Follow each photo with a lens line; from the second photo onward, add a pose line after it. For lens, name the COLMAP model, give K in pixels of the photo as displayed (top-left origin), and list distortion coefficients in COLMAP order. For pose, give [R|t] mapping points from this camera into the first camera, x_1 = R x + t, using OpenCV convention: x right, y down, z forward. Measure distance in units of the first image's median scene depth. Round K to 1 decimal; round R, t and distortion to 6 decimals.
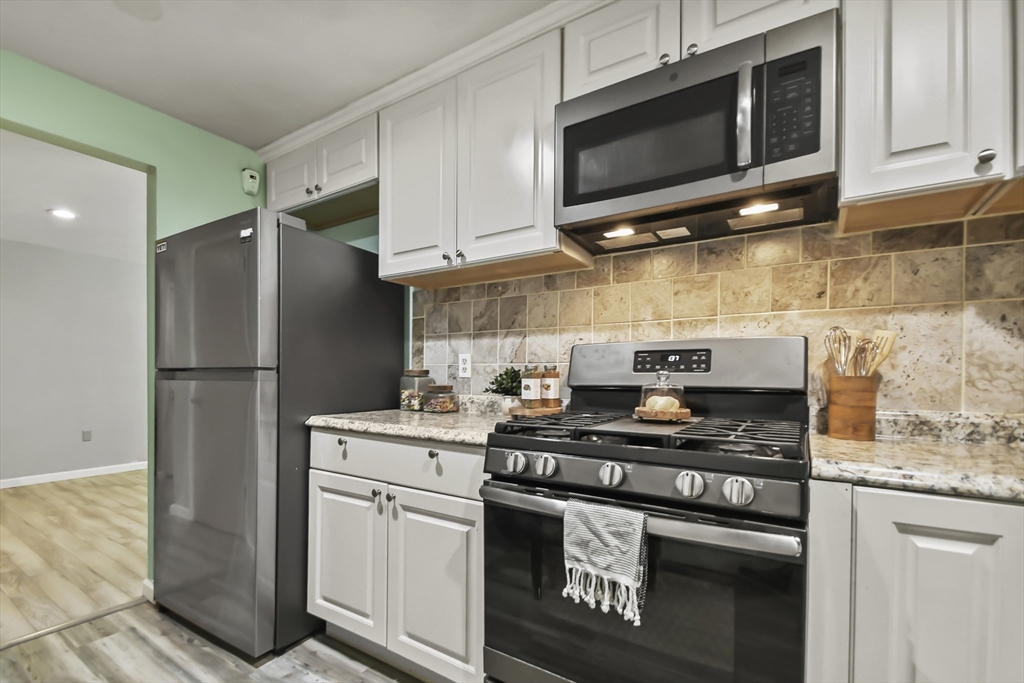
lens RADIAL K [[459.8, 0, 502.2], [0, 459.8, 373.1], [0, 0, 1]] dist [0.030267, -0.017238]
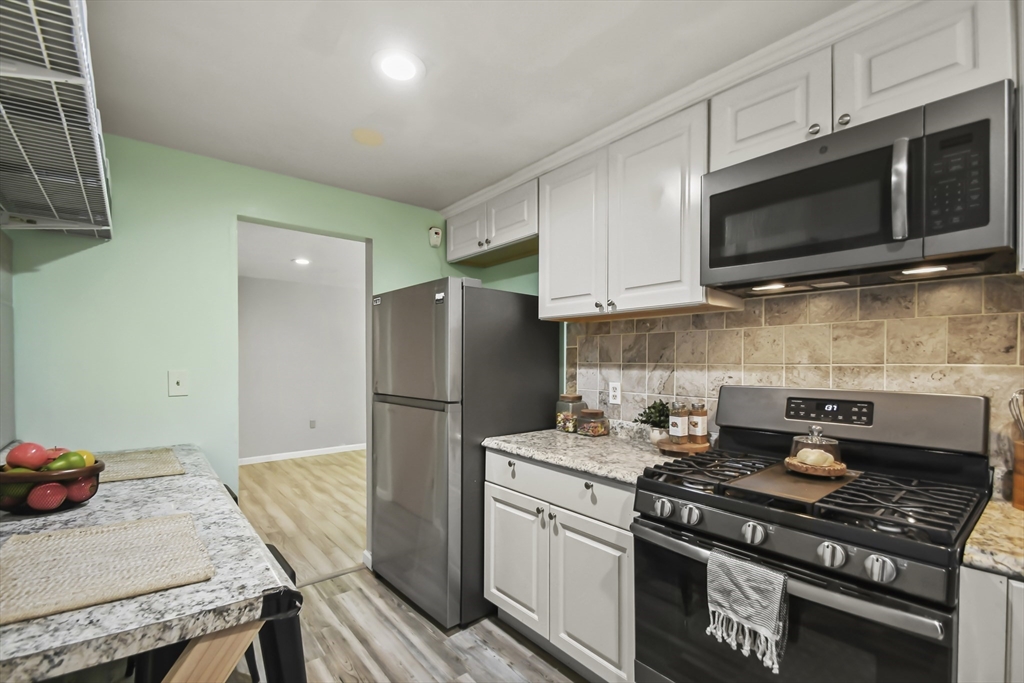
lens RADIAL K [[461.7, 0, 507.2], [0, 461.7, 361.8], [0, 0, 1]] dist [0.026778, -0.019444]
pose [[0.954464, -0.001778, -0.298321, 0.003661], [0.005714, 0.999908, 0.012323, -0.141788], [0.298271, -0.013466, 0.954386, -0.163496]]
